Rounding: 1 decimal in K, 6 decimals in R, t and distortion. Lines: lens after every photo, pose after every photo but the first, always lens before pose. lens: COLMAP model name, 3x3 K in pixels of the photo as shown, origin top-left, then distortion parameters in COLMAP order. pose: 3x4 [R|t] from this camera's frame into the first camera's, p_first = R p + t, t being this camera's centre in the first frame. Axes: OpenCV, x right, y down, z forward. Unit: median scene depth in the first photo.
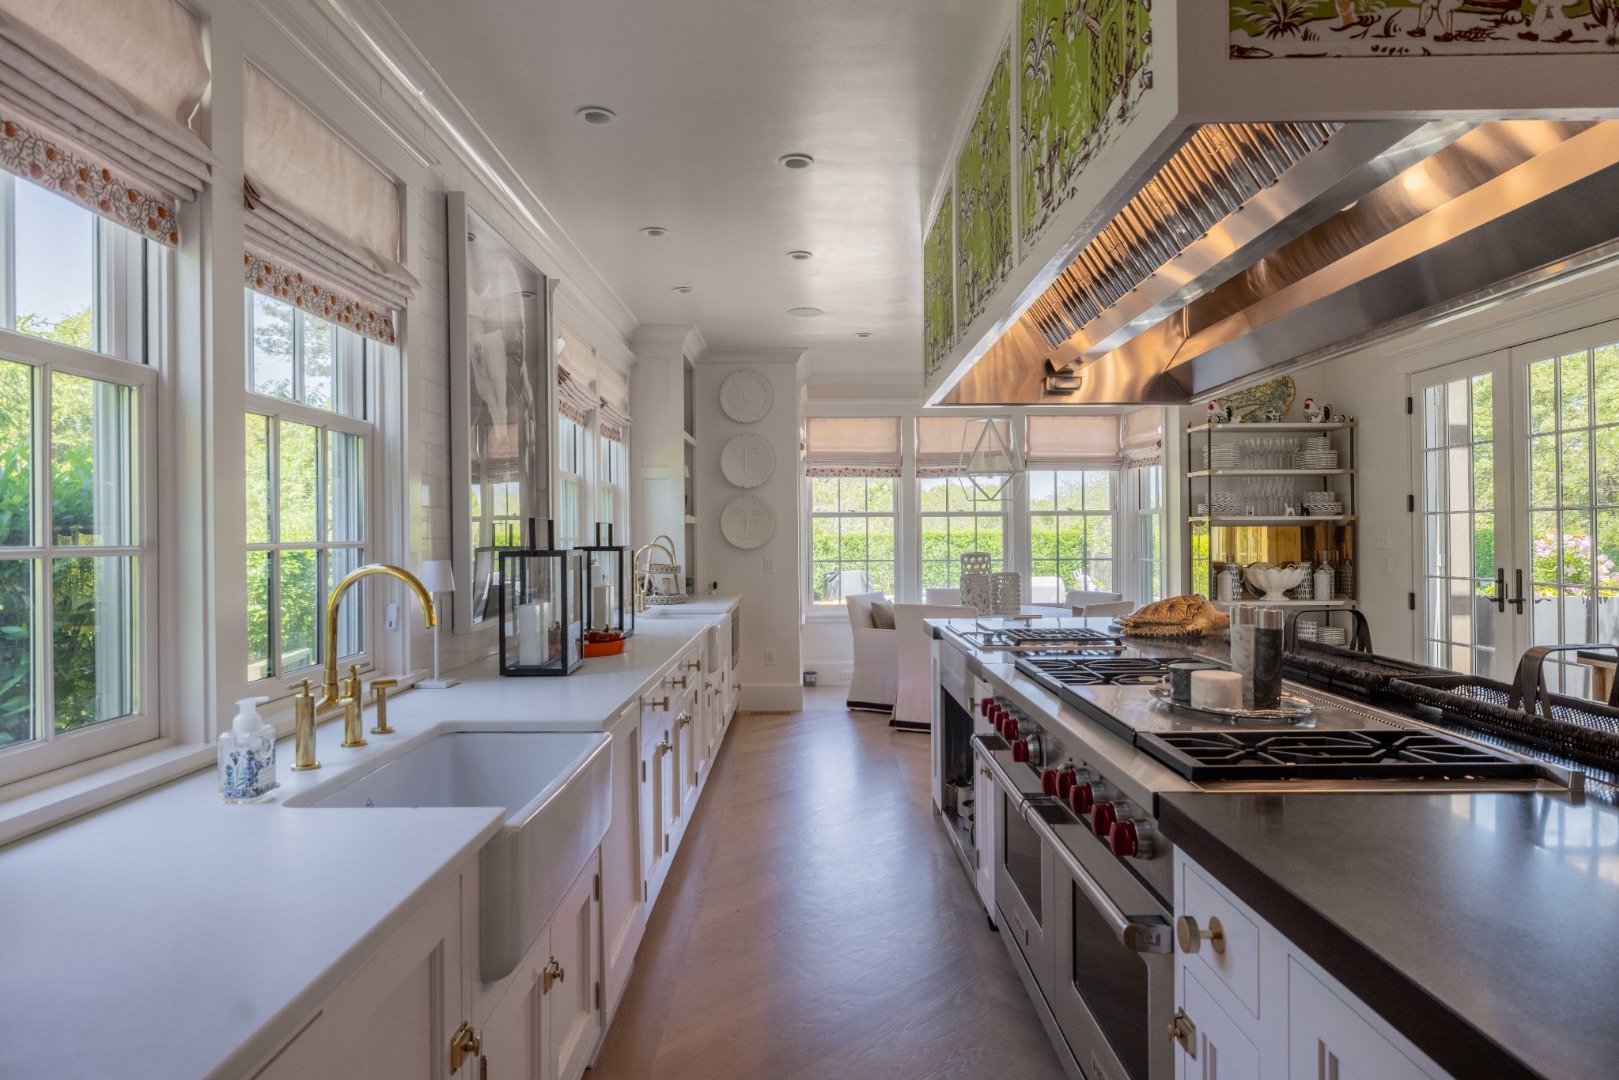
lens RADIAL K [[956.9, 0, 809.5], [0, 956.9, 540.0], [0, 0, 1]] dist [-0.001001, -0.000319]
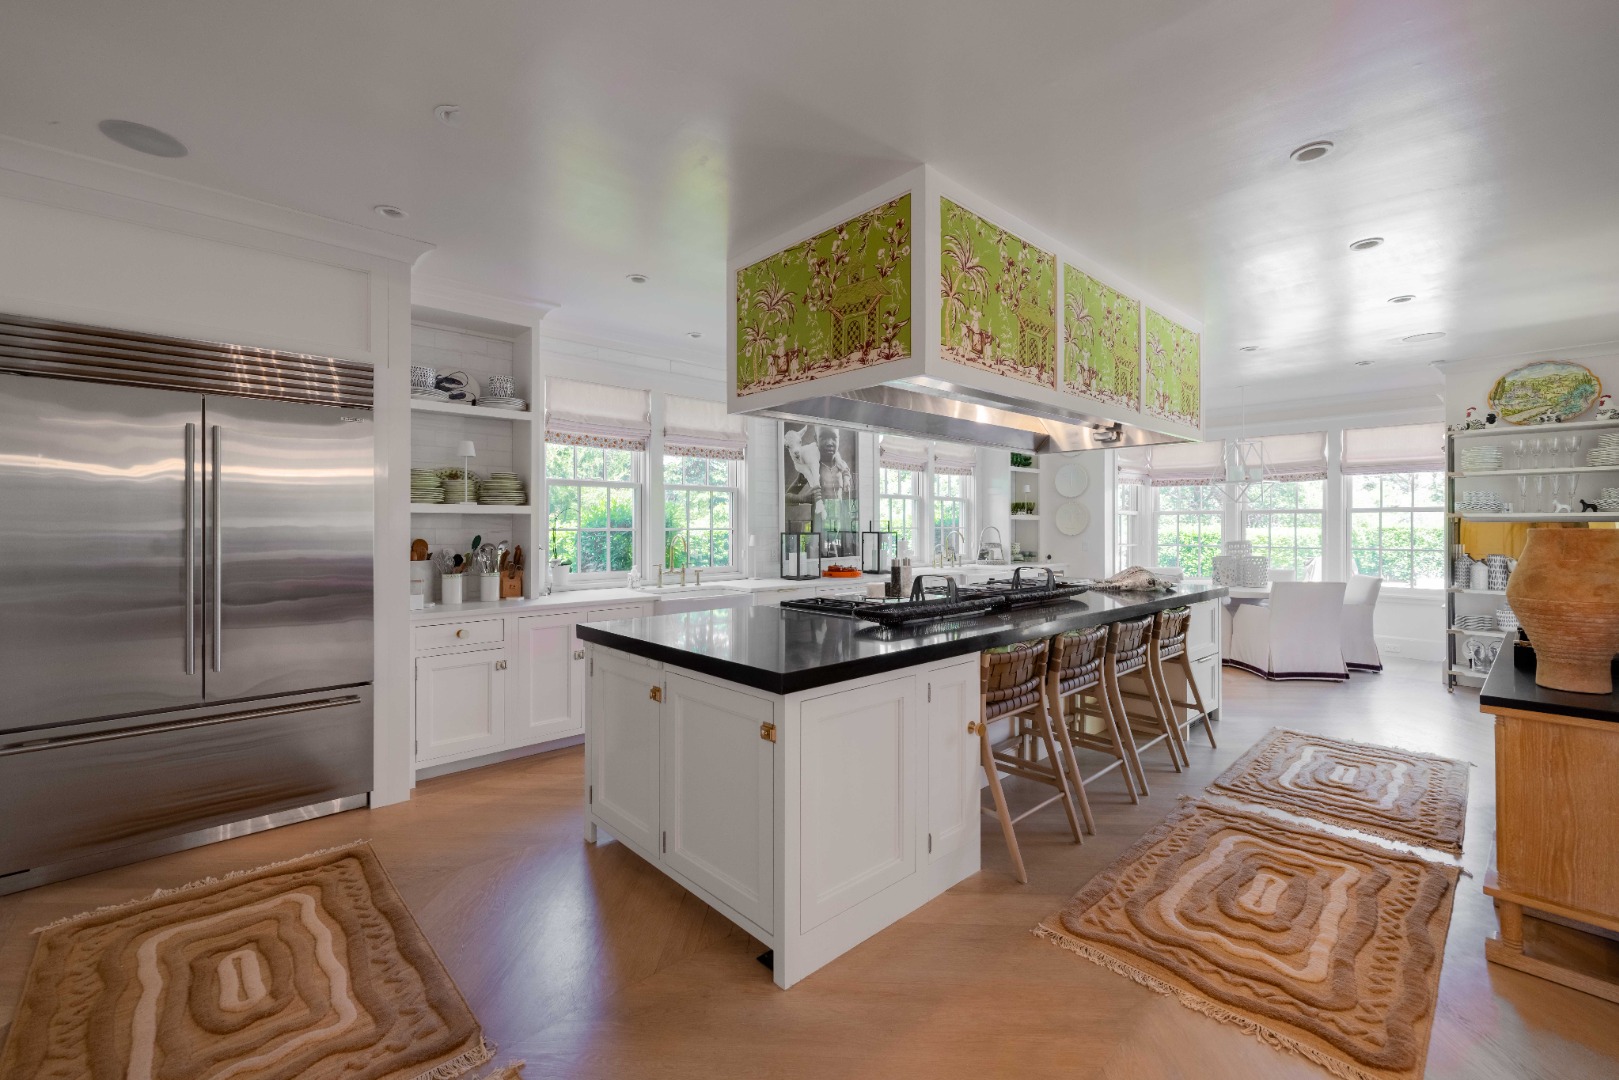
lens RADIAL K [[688.1, 0, 795.5], [0, 688.1, 534.7], [0, 0, 1]] dist [-0.001718, -0.000141]
pose [[0.679322, 0.015487, -0.733677, 0.478074], [-0.009677, 0.999879, 0.012145, -0.001593], [0.733776, -0.001151, 0.679390, -0.119154]]
